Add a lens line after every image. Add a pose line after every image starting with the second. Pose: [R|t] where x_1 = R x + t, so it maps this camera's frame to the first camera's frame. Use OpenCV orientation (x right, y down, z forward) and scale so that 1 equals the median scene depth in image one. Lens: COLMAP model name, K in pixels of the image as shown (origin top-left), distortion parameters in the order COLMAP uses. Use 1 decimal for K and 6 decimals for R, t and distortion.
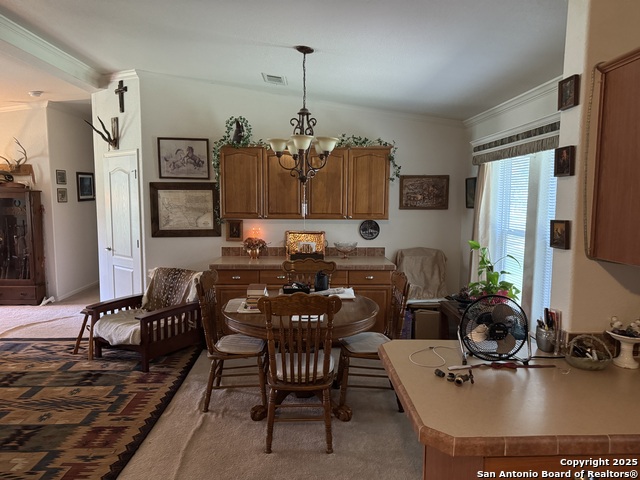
lens RADIAL K [[434.2, 0, 317.0], [0, 434.2, 244.2], [0, 0, 1]] dist [0.005394, -0.027636]
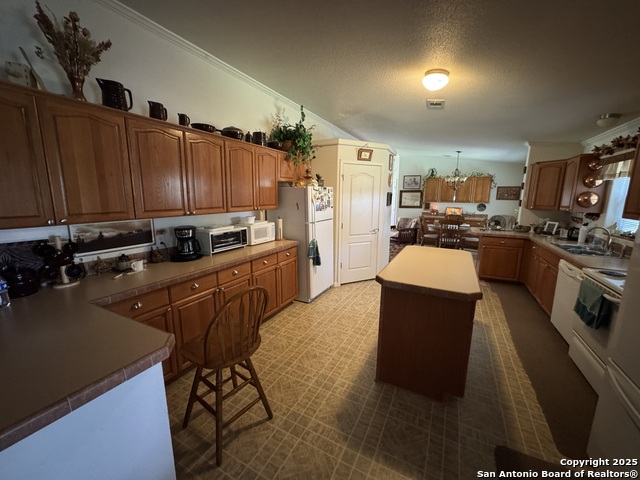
lens RADIAL K [[256.6, 0, 320.0], [0, 256.6, 240.0], [0, 0, 1]] dist [0.001039, 0.000053]
pose [[0.871037, 0.084526, -0.483891, 0.039544], [-0.053632, 0.995559, 0.077363, 0.102385], [0.488282, -0.041434, 0.871702, -0.905966]]
